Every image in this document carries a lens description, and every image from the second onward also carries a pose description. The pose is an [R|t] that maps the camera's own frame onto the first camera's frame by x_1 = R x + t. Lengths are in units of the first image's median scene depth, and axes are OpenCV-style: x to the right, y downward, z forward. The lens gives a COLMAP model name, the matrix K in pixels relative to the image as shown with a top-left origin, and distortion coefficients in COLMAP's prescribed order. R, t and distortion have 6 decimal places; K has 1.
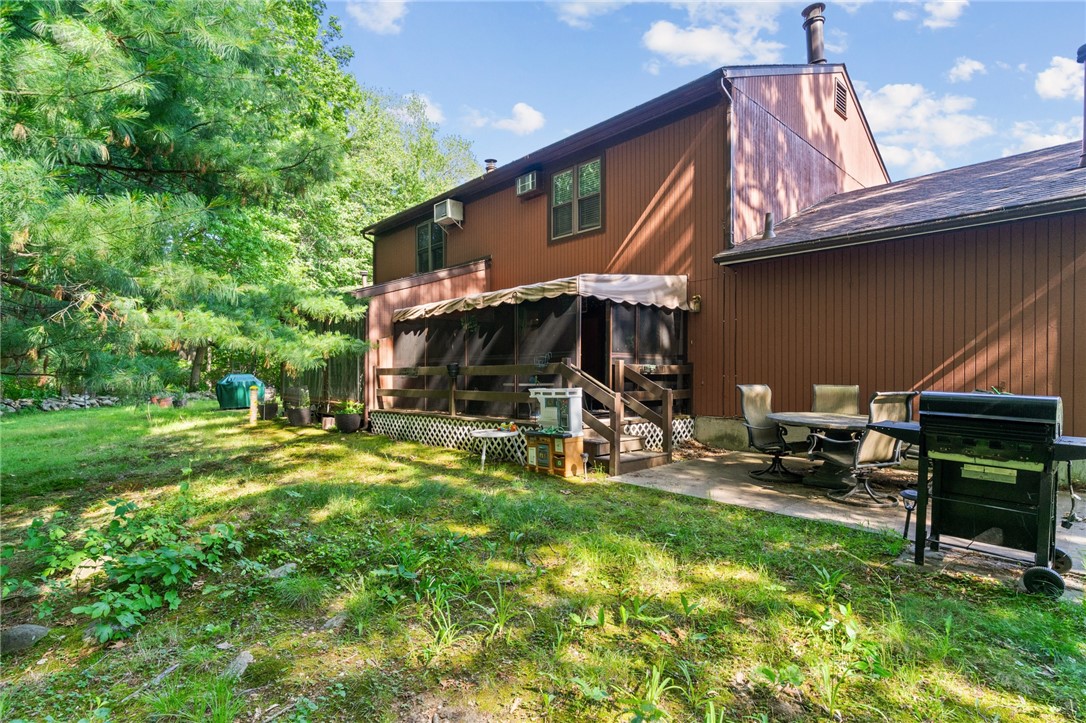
lens RADIAL K [[556.0, 0, 543.0], [0, 556.0, 361.5], [0, 0, 1]] dist [0.001164, -0.000080]
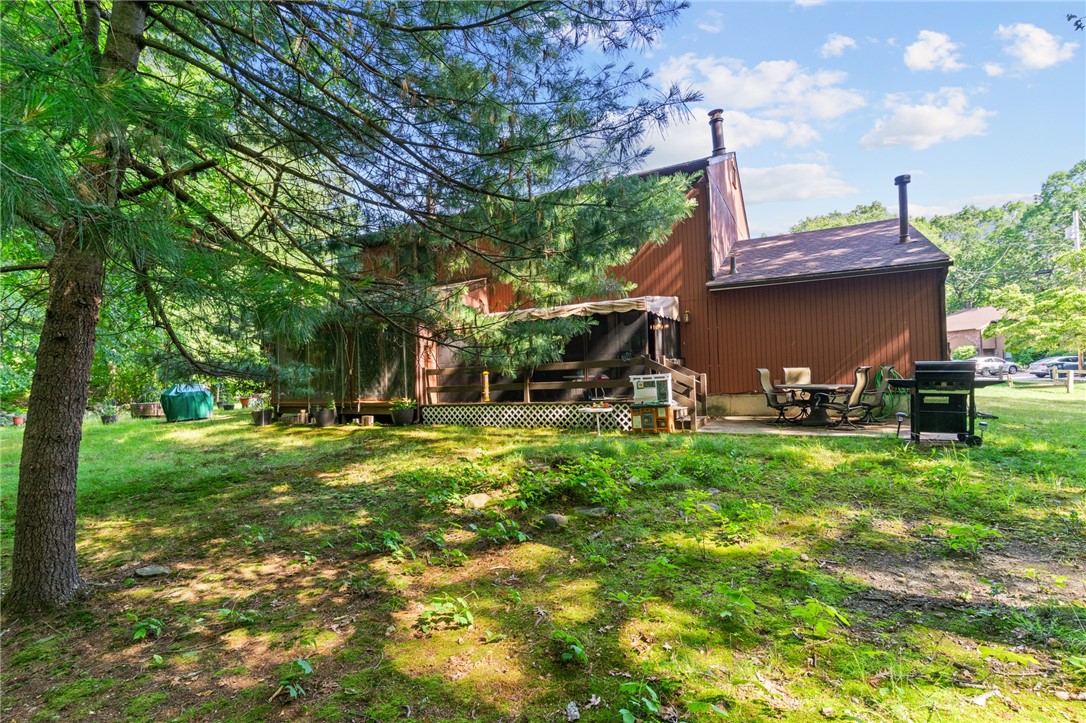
lens RADIAL K [[526.7, 0, 545.4], [0, 526.7, 360.6], [0, 0, 1]] dist [0.002012, -0.000820]
pose [[0.938215, -0.023738, 0.345237, -0.614145], [0.028299, 0.999566, -0.008179, 0.012984], [-0.344893, 0.017443, 0.938480, -0.175448]]
